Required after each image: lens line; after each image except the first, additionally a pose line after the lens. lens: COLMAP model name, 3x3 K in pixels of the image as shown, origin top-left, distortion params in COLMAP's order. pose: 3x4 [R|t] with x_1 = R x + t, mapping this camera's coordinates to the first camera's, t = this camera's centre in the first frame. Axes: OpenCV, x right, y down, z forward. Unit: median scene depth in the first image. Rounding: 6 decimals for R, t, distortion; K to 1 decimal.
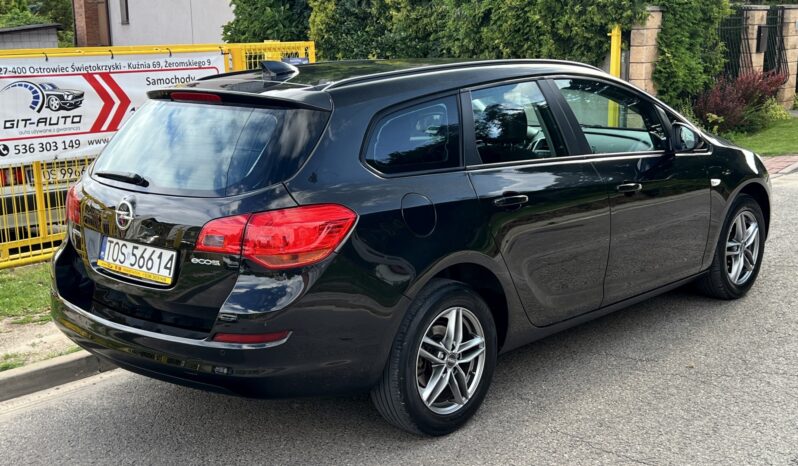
lens RADIAL K [[975.2, 0, 395.3], [0, 975.2, 232.1], [0, 0, 1]] dist [0.171864, -0.475664]
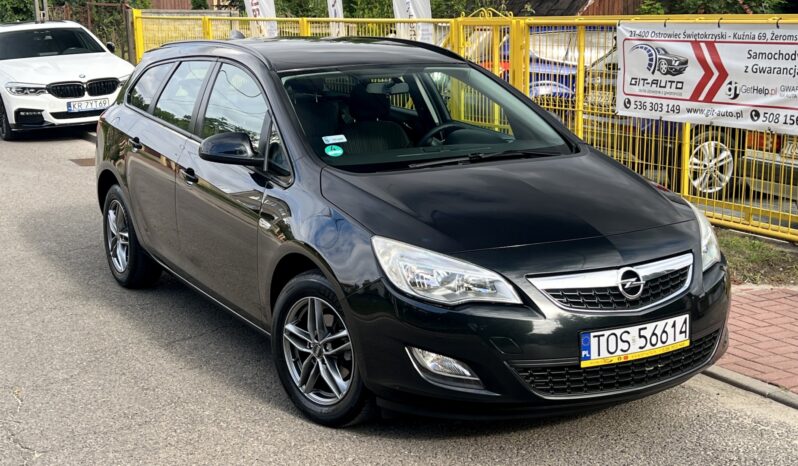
lens RADIAL K [[1108.4, 0, 399.0], [0, 1108.4, 233.0], [0, 0, 1]] dist [0.259848, -0.899119]
pose [[-0.286731, 0.216812, -0.933155, 1.007885], [-0.174959, 0.945822, 0.273515, -0.272541], [0.941900, 0.241689, -0.233263, 1.191765]]
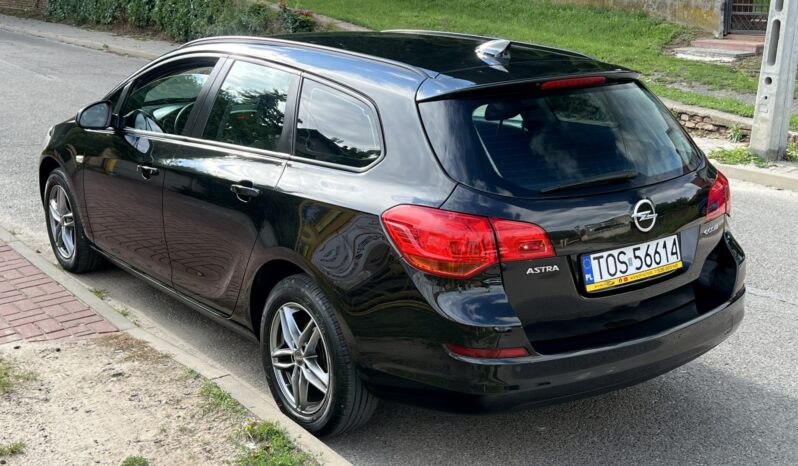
lens RADIAL K [[975.2, 0, 395.3], [0, 975.2, 232.1], [0, 0, 1]] dist [0.171864, -0.475664]
pose [[0.182470, -0.229303, 0.956099, -0.753560], [0.186841, 0.962792, 0.195250, -0.141129], [-0.965295, 0.143011, 0.218524, 0.649501]]
